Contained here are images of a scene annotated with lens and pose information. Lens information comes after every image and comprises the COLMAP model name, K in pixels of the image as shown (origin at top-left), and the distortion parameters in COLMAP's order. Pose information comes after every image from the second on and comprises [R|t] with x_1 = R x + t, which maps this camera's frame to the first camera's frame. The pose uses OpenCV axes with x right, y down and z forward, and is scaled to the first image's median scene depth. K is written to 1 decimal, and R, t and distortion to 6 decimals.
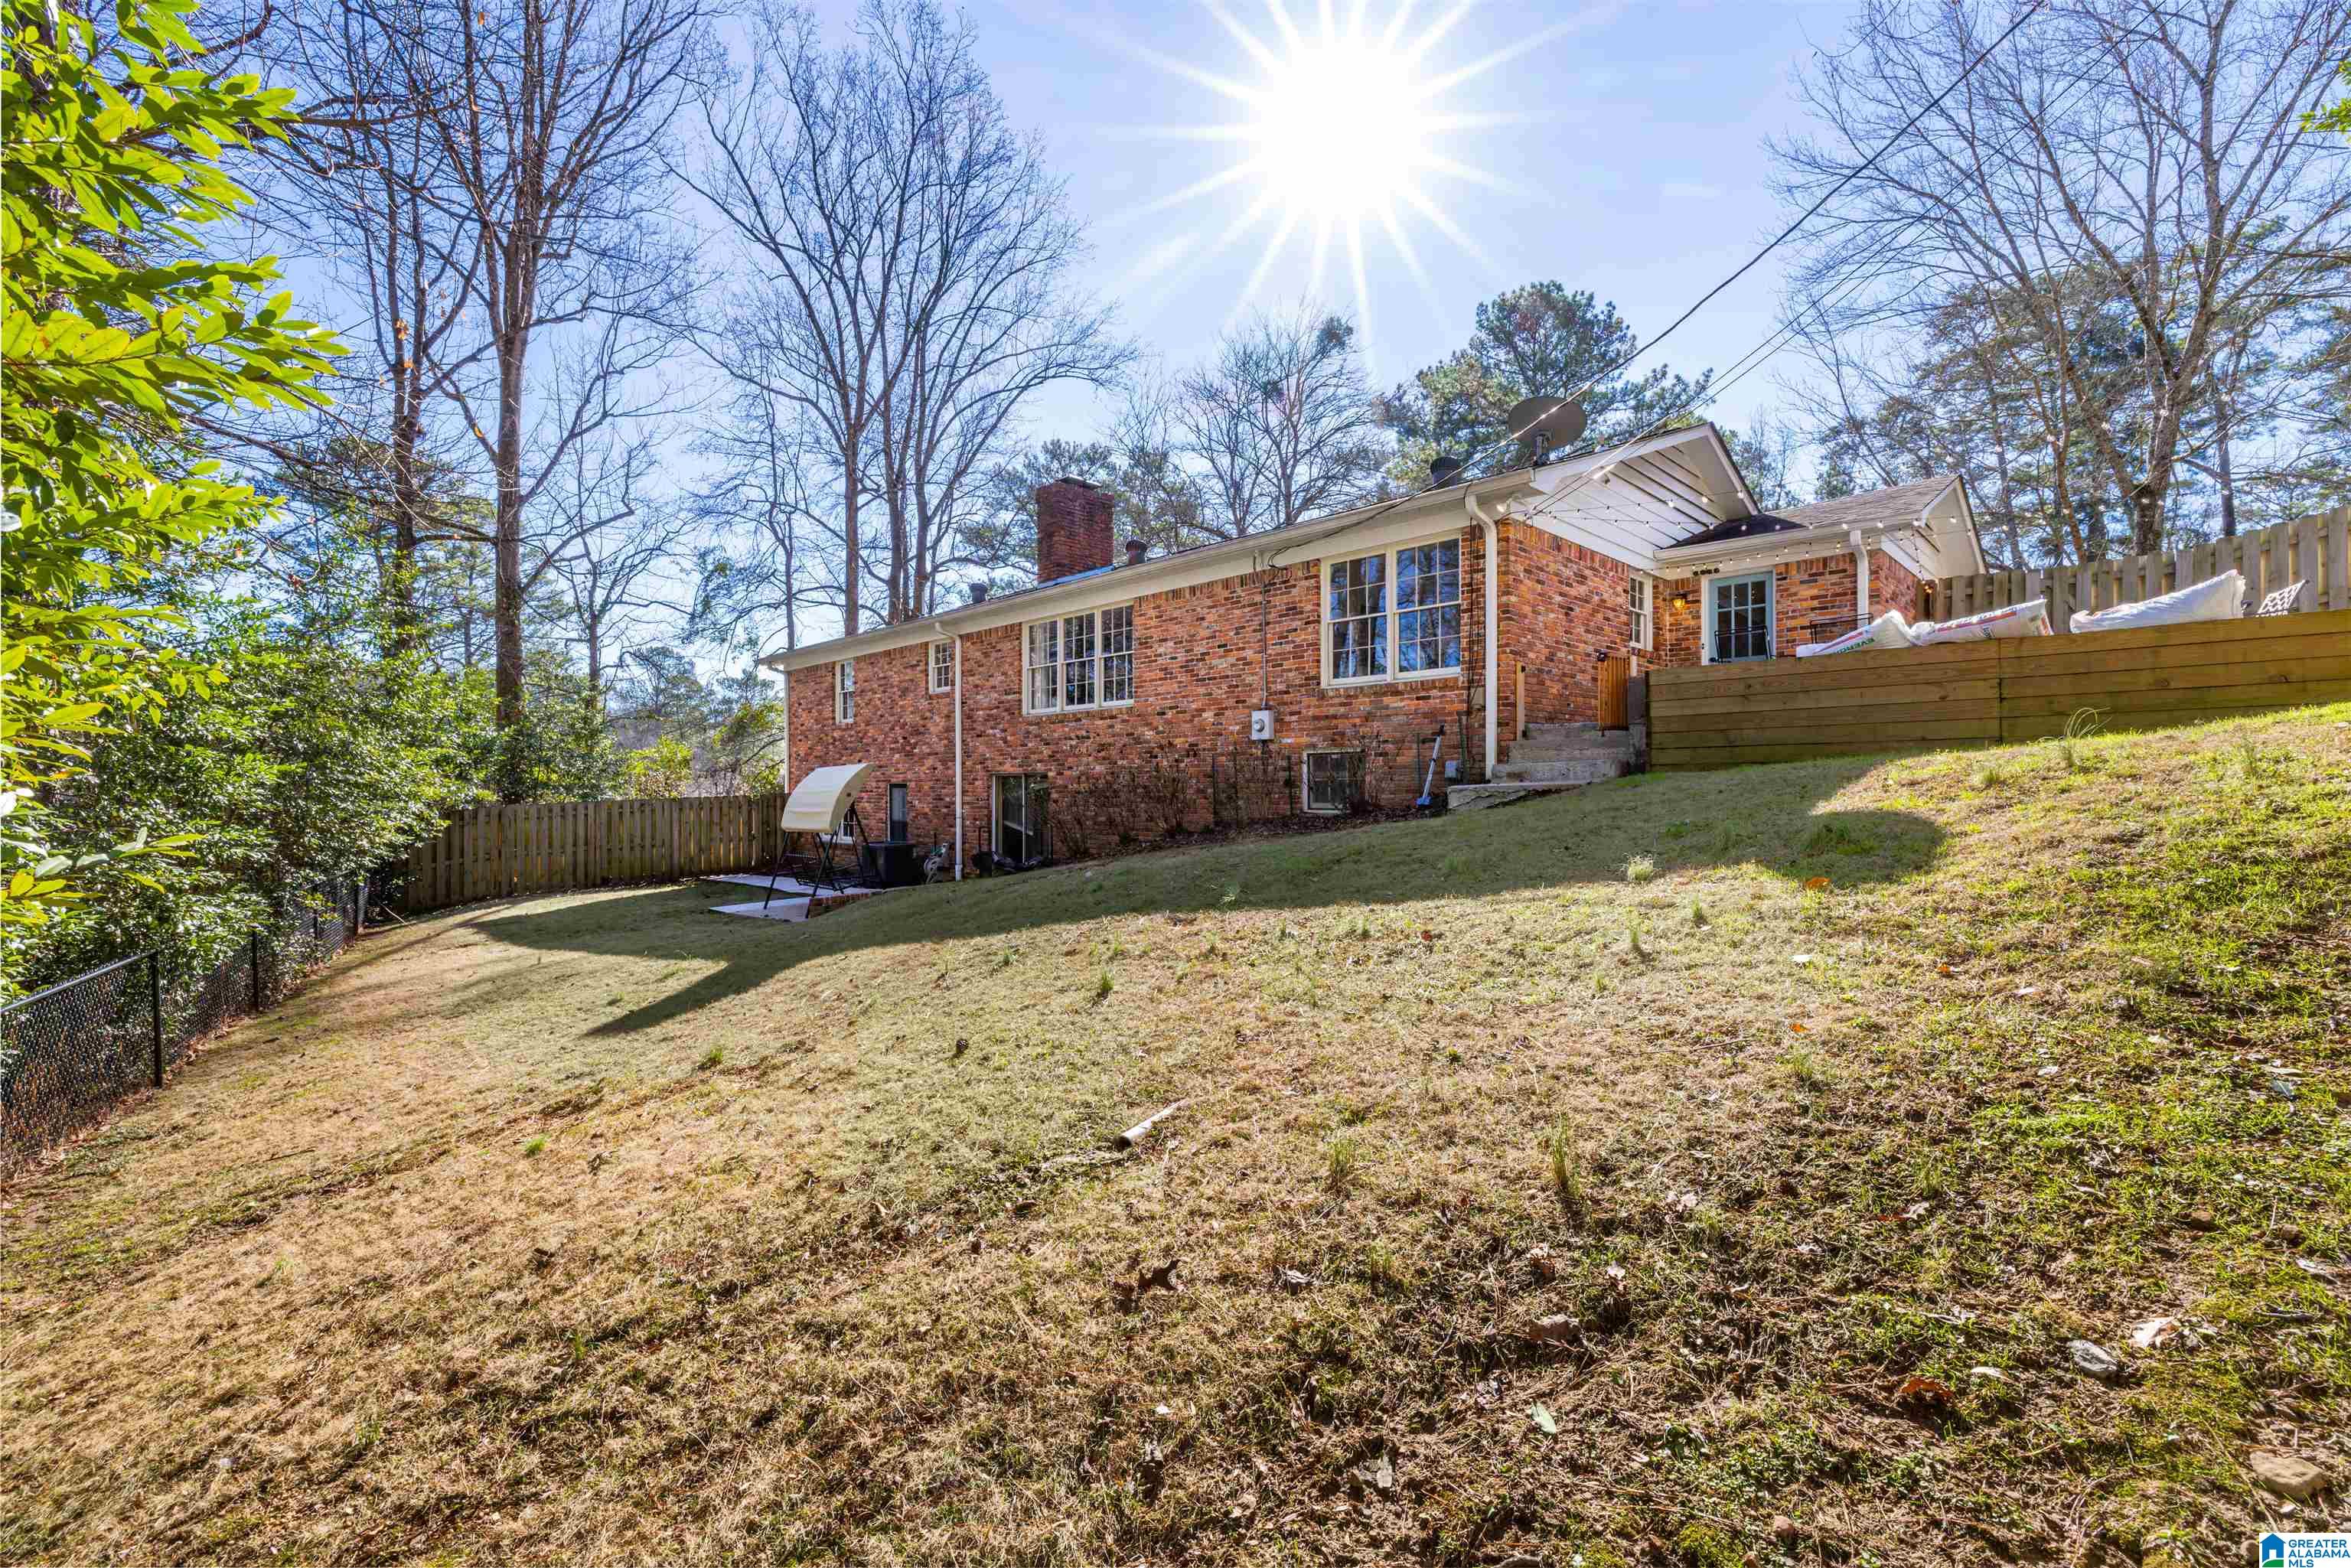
lens RADIAL K [[995.6, 0, 1168.6], [0, 995.6, 800.0], [0, 0, 1]] dist [-0.000681, -0.000029]
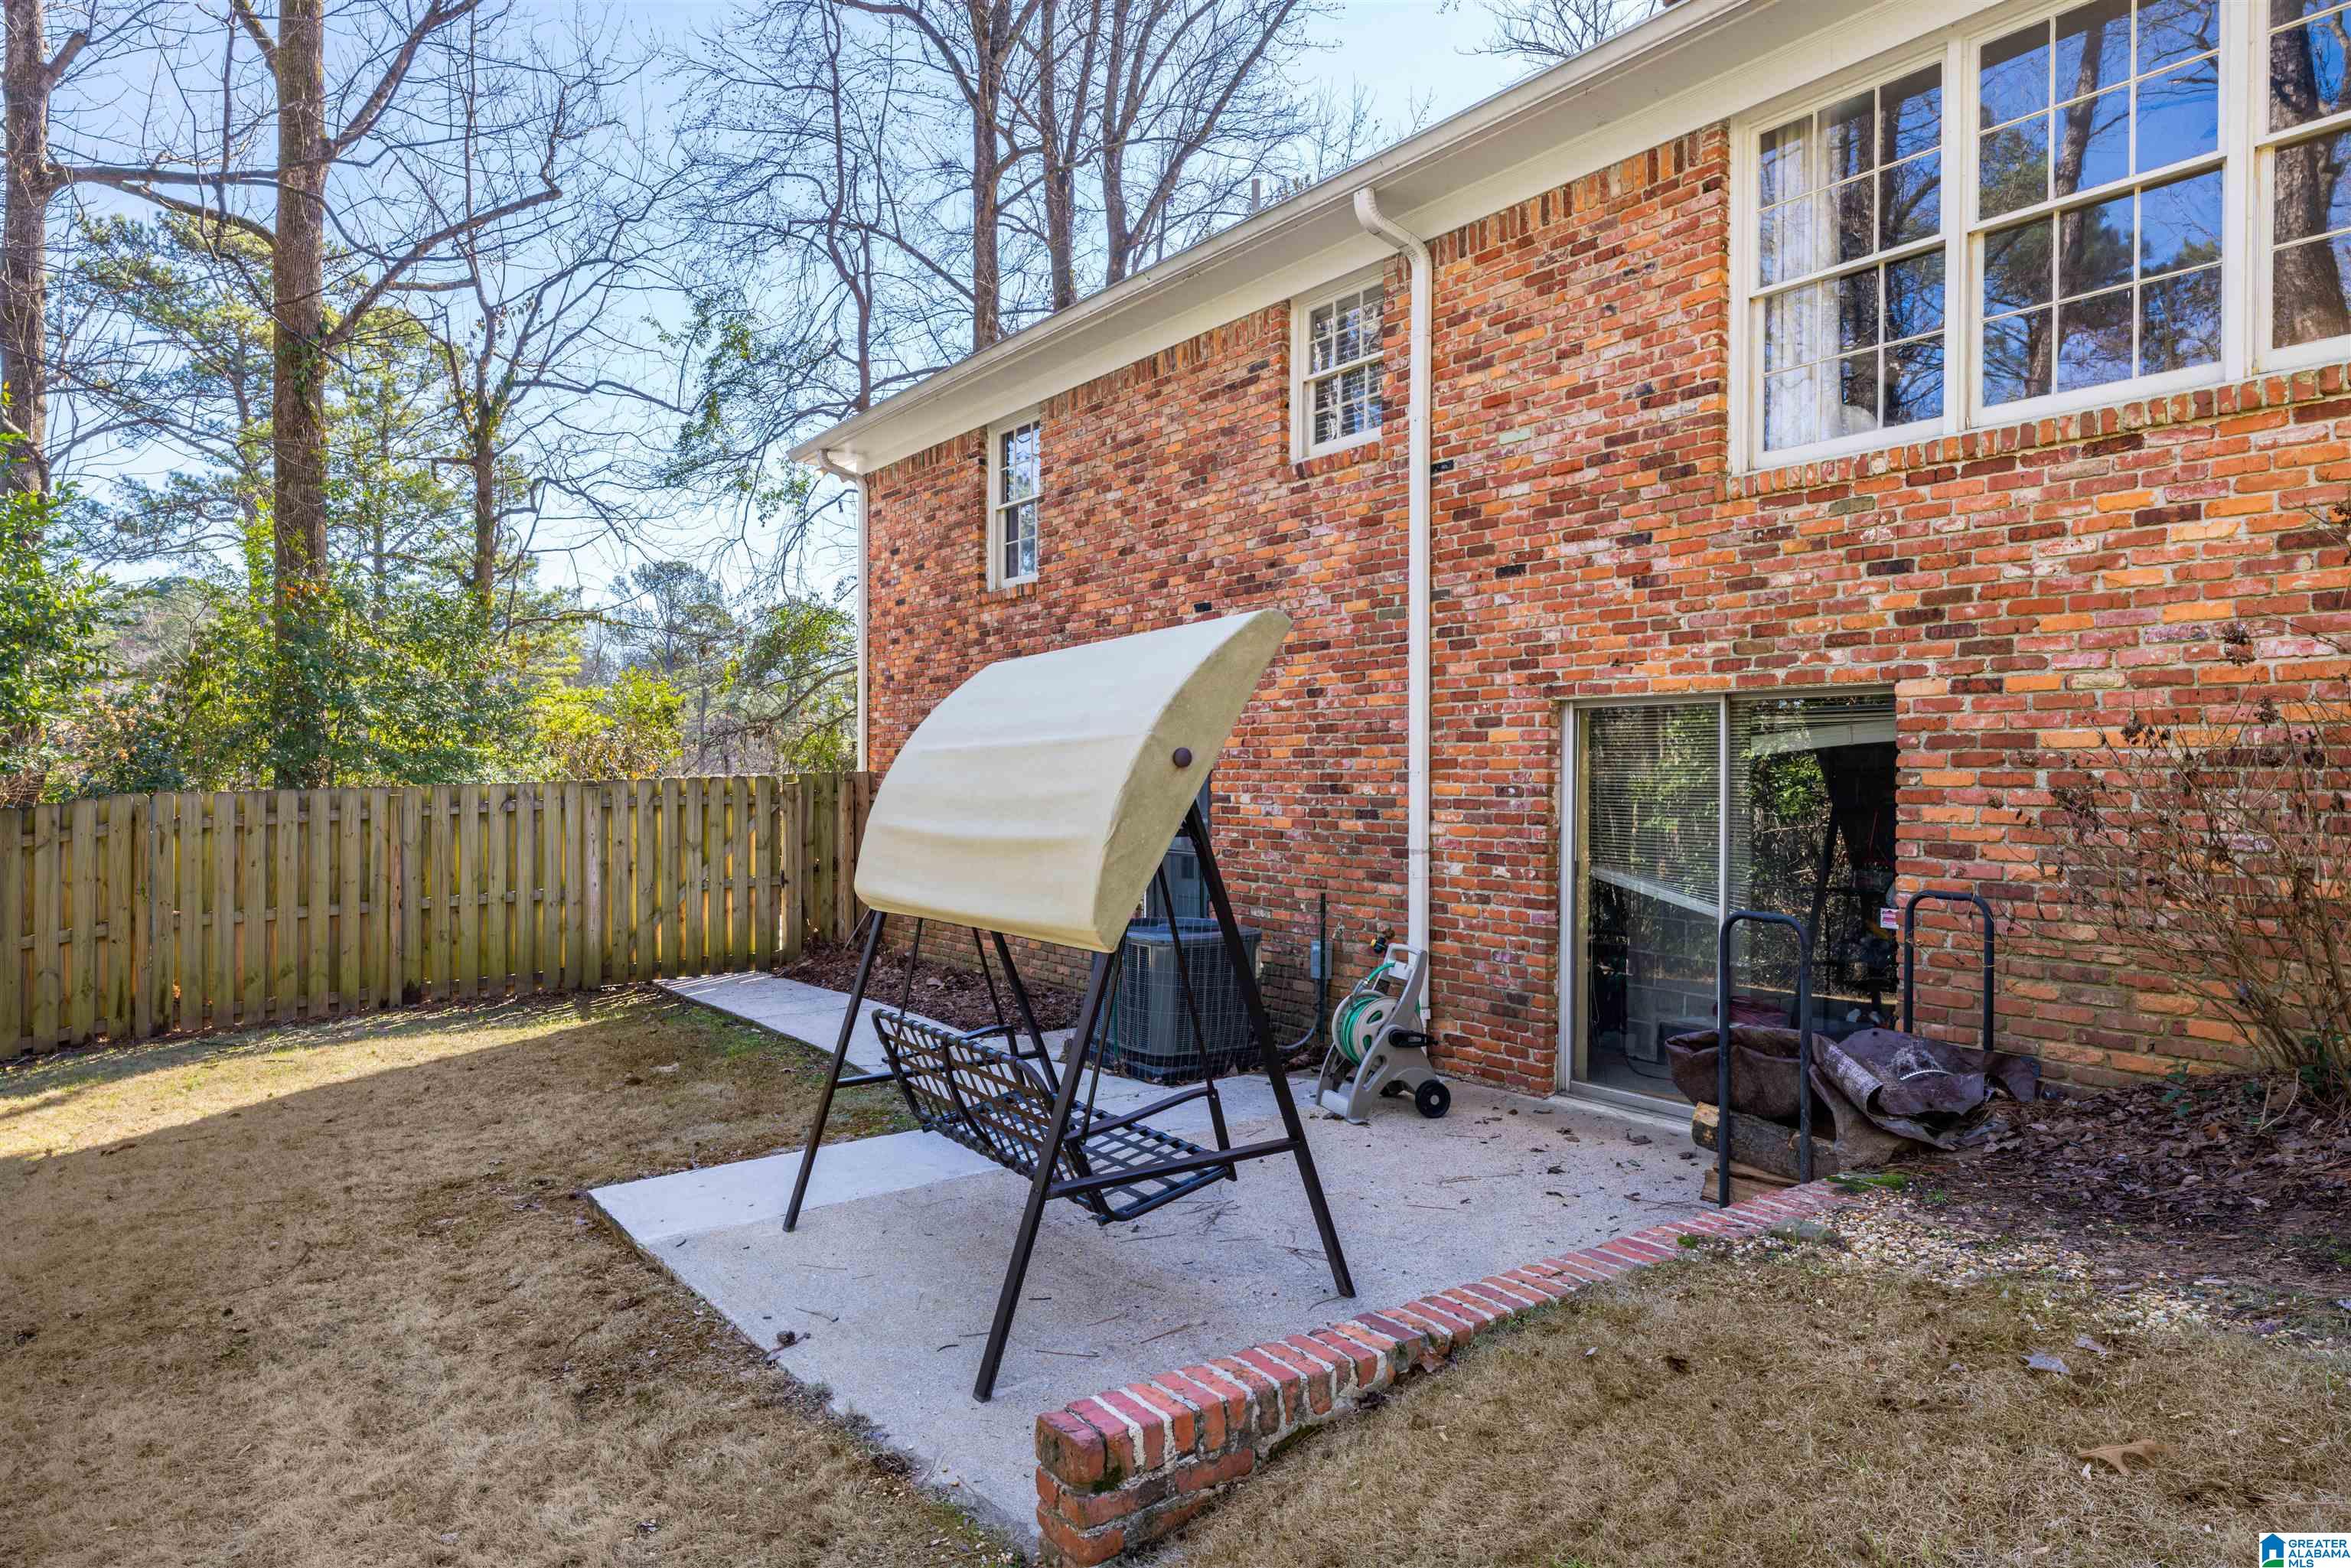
lens RADIAL K [[1443.4, 0, 1175.5], [0, 1443.4, 784.0], [0, 0, 1]] dist [0.003655, 0.000660]
pose [[0.989481, 0.006504, -0.144519, -0.133786], [-0.007368, 0.999958, -0.005447, 0.000240], [0.144477, 0.006455, 0.989487, 0.339795]]
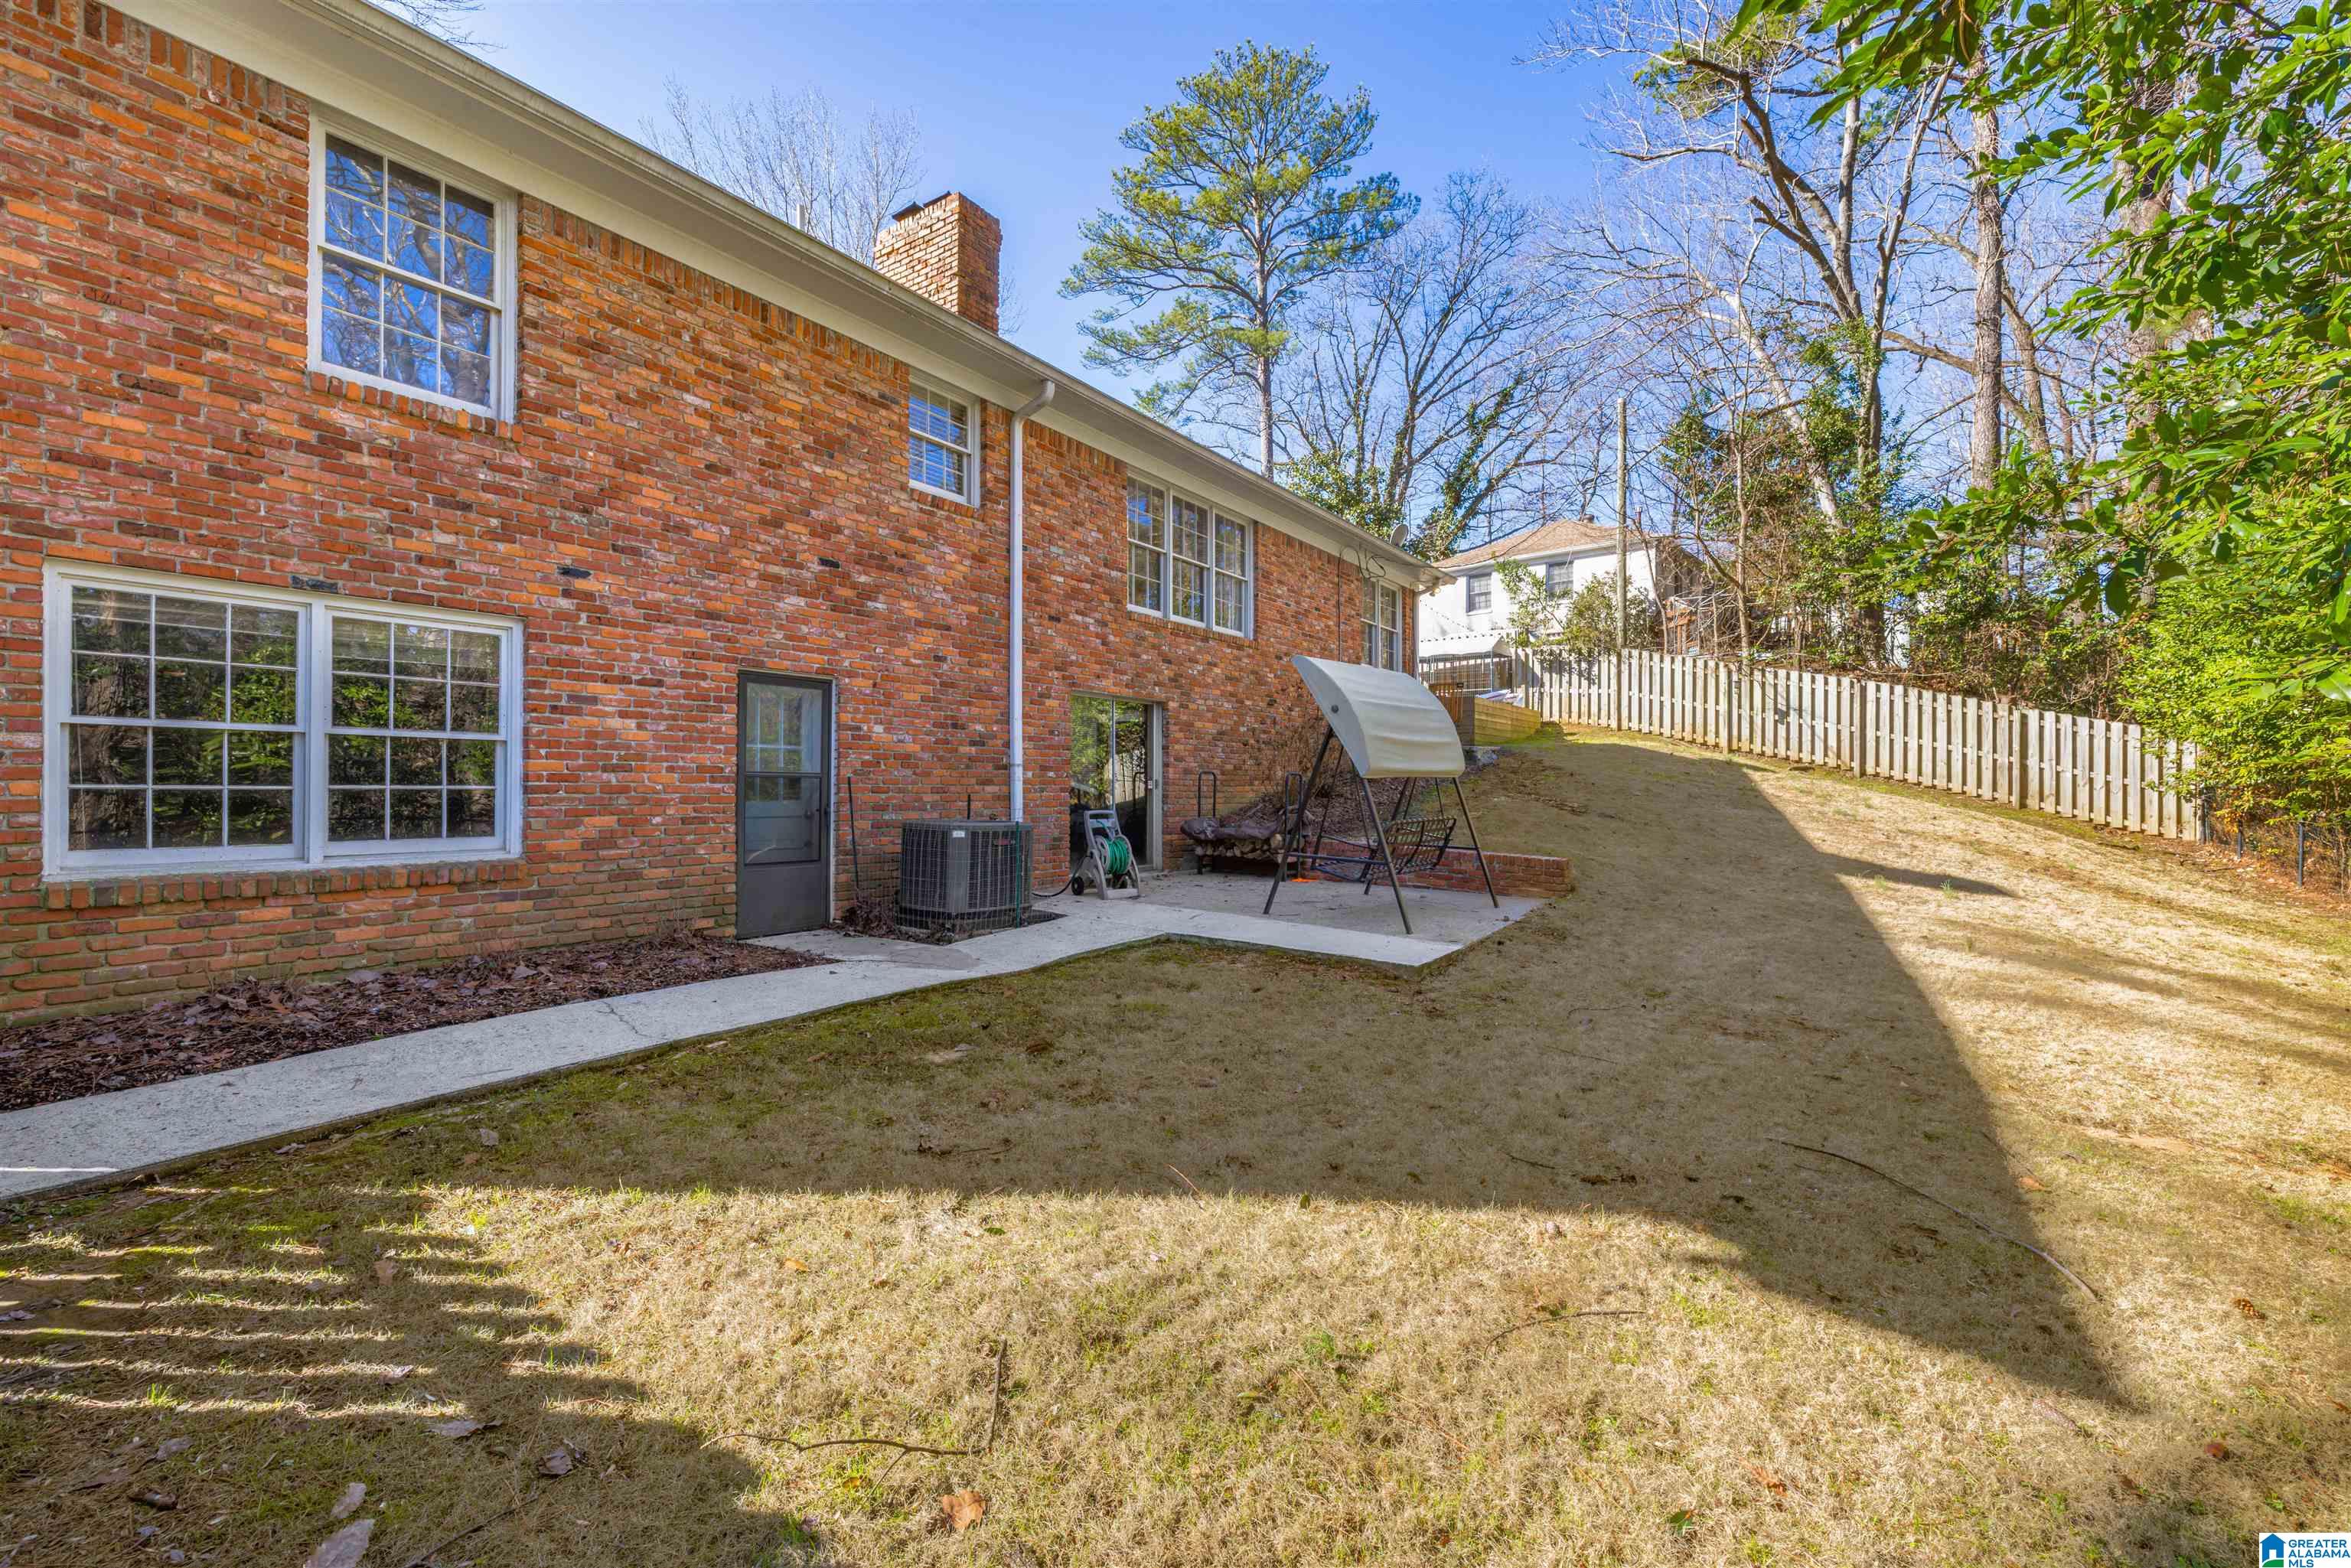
lens RADIAL K [[1054.9, 0, 1175.5], [0, 1054.9, 784.0], [0, 0, 1]] dist [-0.000025, 0.000077]
pose [[-0.223513, -0.001763, 0.974699, -0.462815], [-0.001867, 0.999997, 0.001381, 0.016102], [-0.974699, -0.001511, -0.223516, 0.631646]]
